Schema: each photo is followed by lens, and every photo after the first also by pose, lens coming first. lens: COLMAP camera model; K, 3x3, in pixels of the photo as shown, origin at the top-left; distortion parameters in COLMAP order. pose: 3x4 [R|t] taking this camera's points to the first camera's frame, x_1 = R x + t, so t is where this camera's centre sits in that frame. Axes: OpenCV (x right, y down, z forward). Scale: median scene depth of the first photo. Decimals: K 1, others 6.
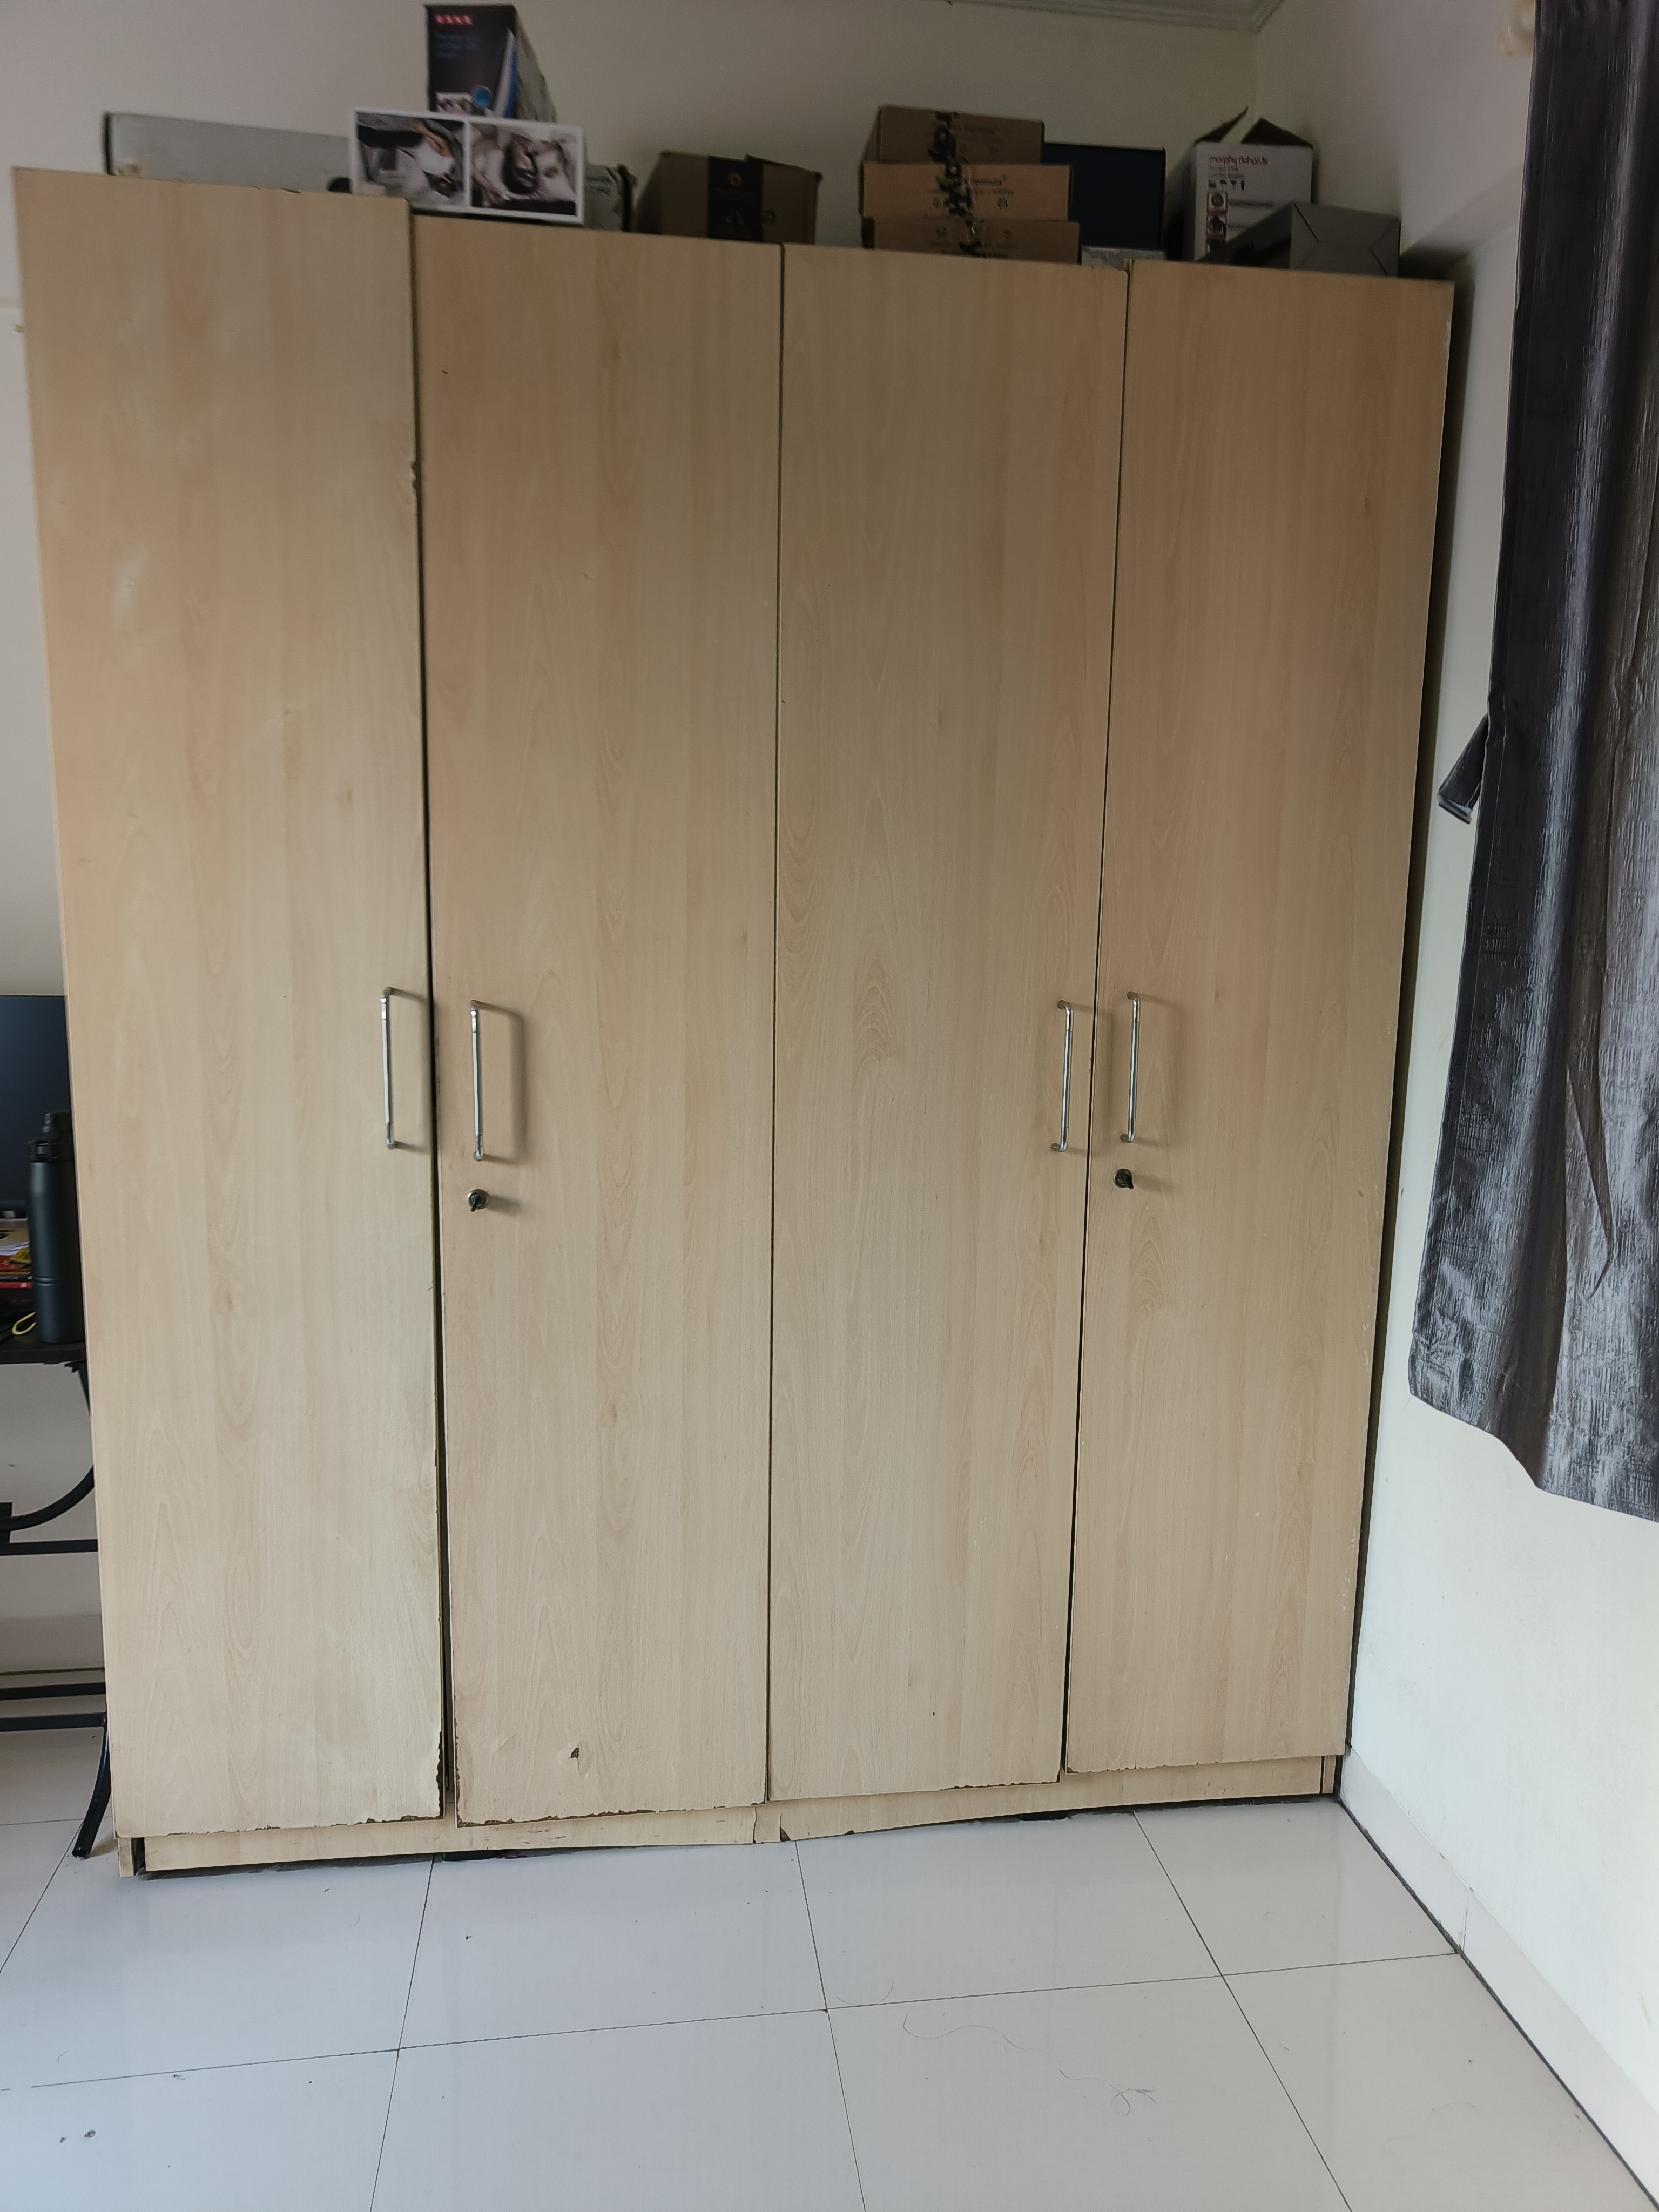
lens RADIAL K [[1527.2, 0, 830.3], [0, 1527.2, 1111.9], [0, 0, 1]] dist [-0.022509, -0.003473]
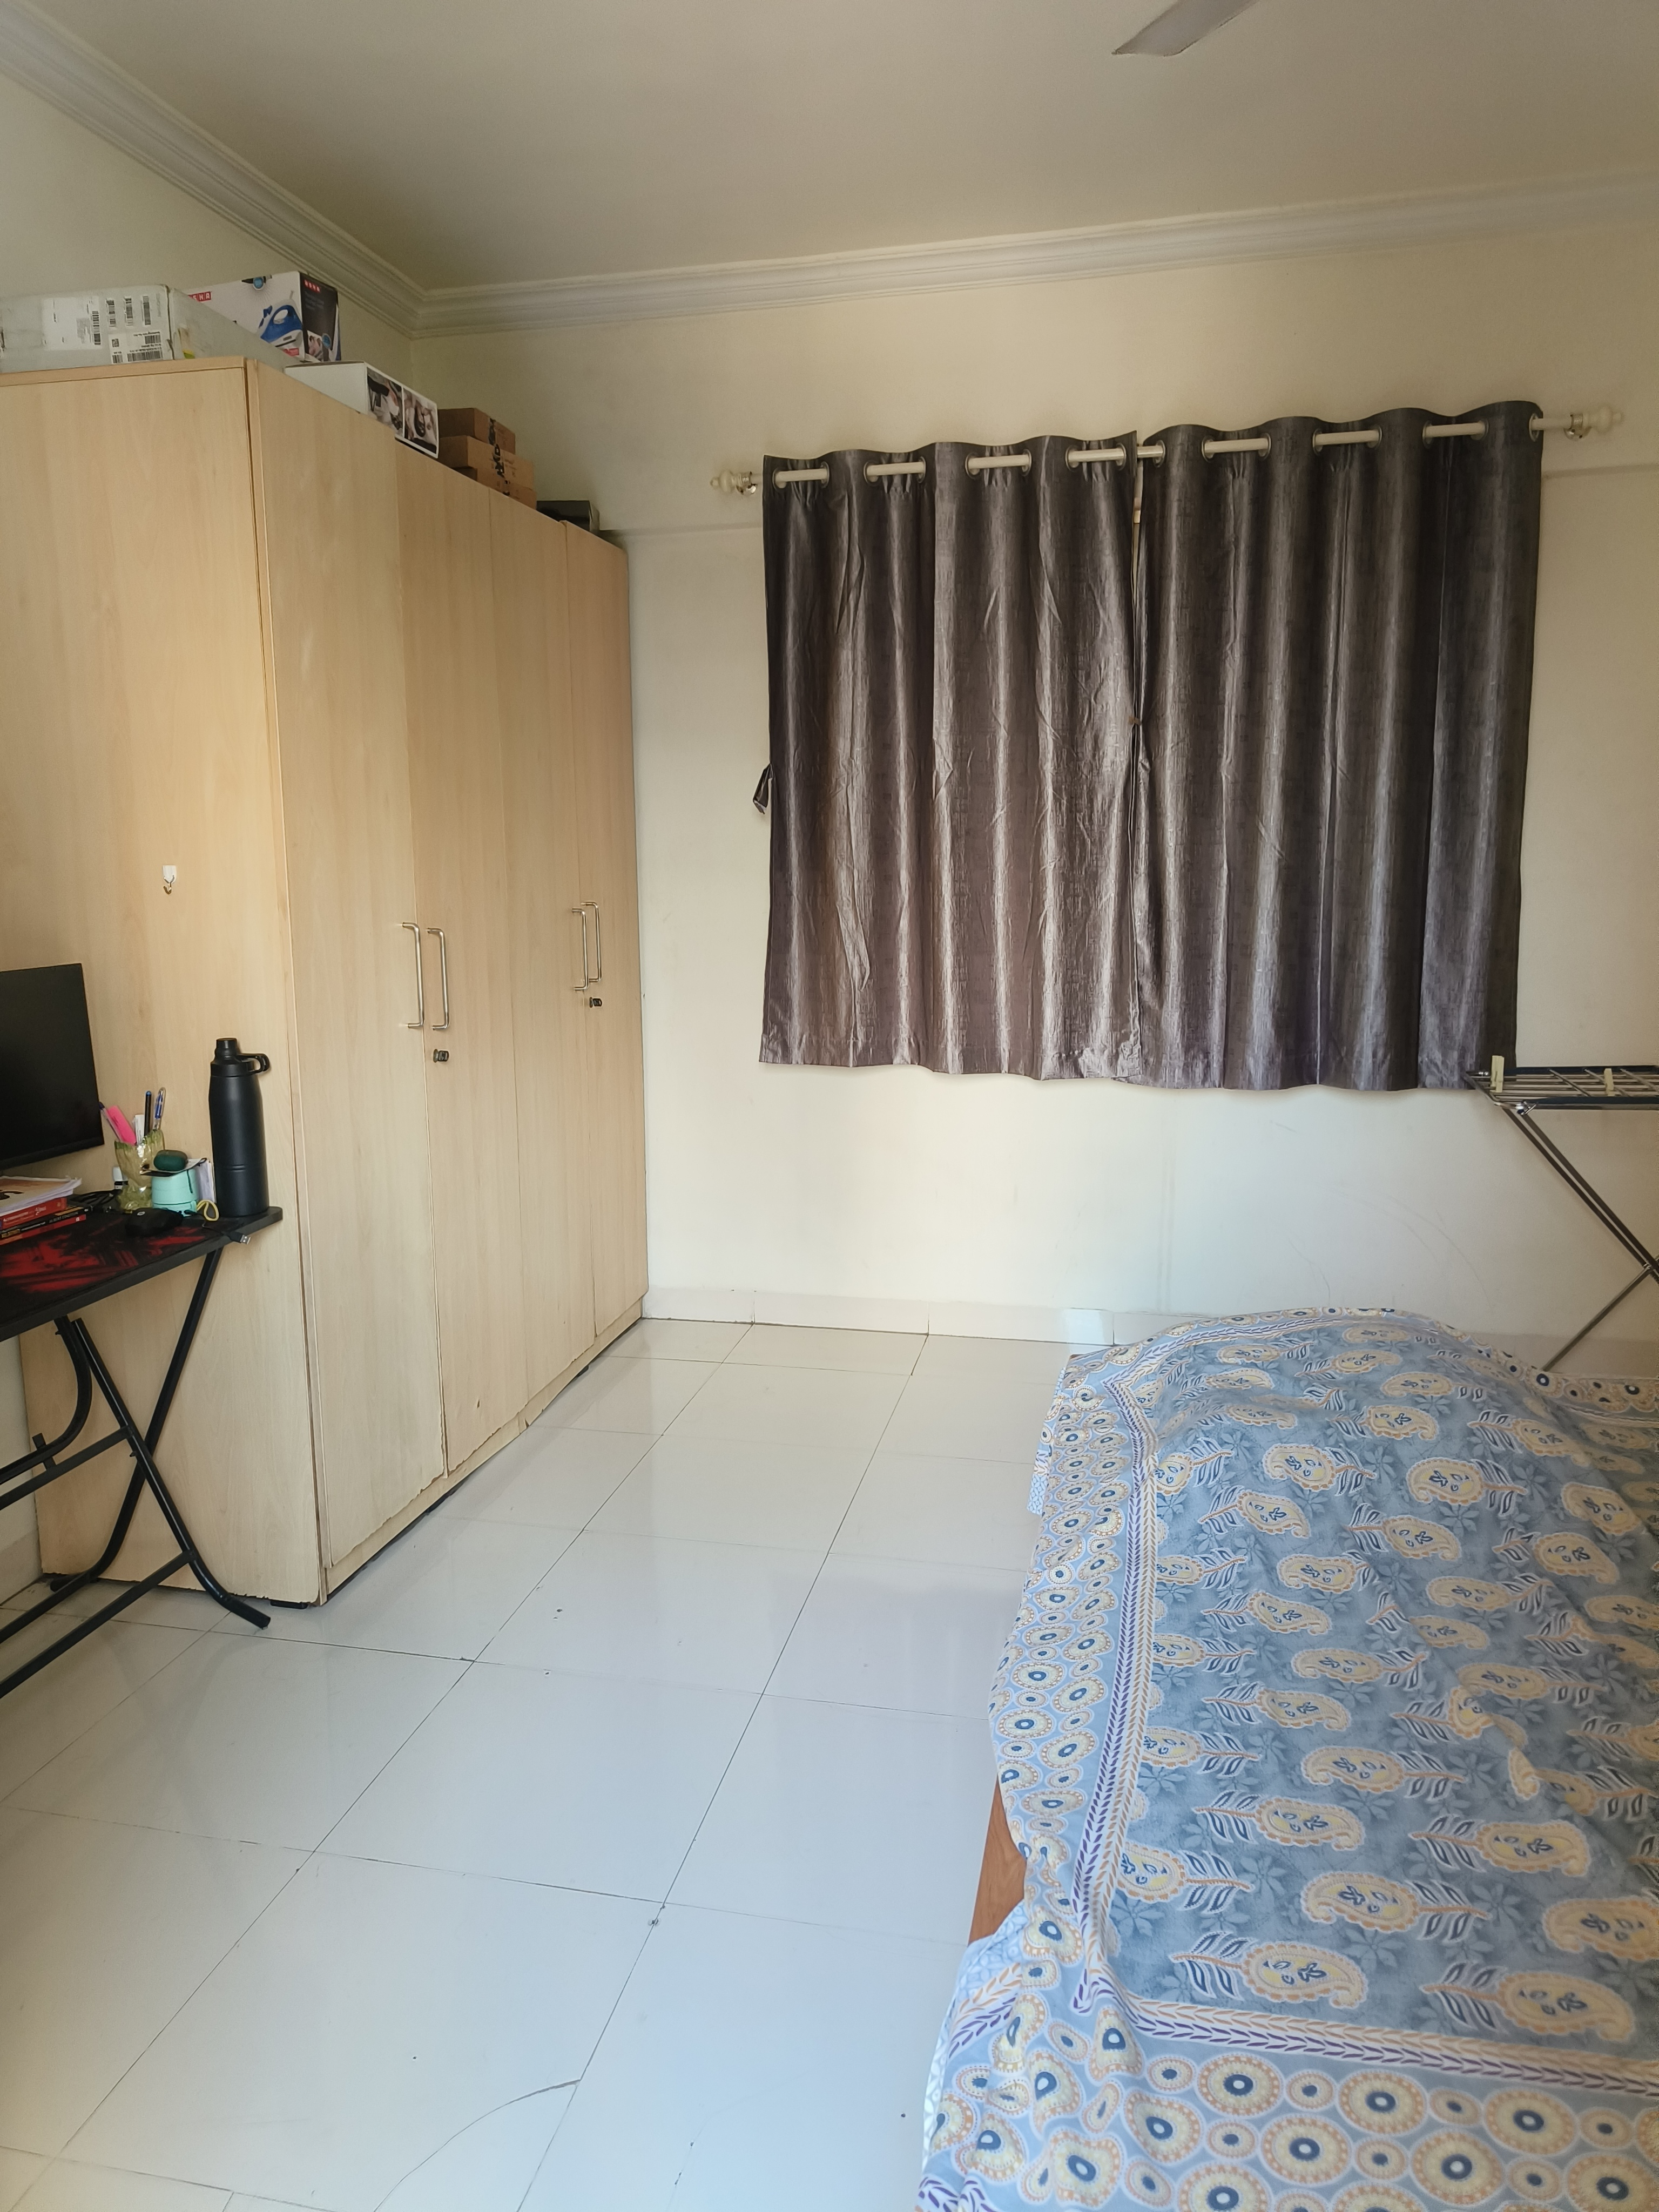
lens RADIAL K [[1527.2, 0, 827.7], [0, 1527.2, 1096.3], [0, 0, 1]] dist [-0.022509, -0.003473]
pose [[0.349339, -0.184760, 0.918600, -1.621745], [0.169933, 0.976602, 0.131801, -0.038181], [-0.921458, 0.110058, 0.372562, 0.039914]]
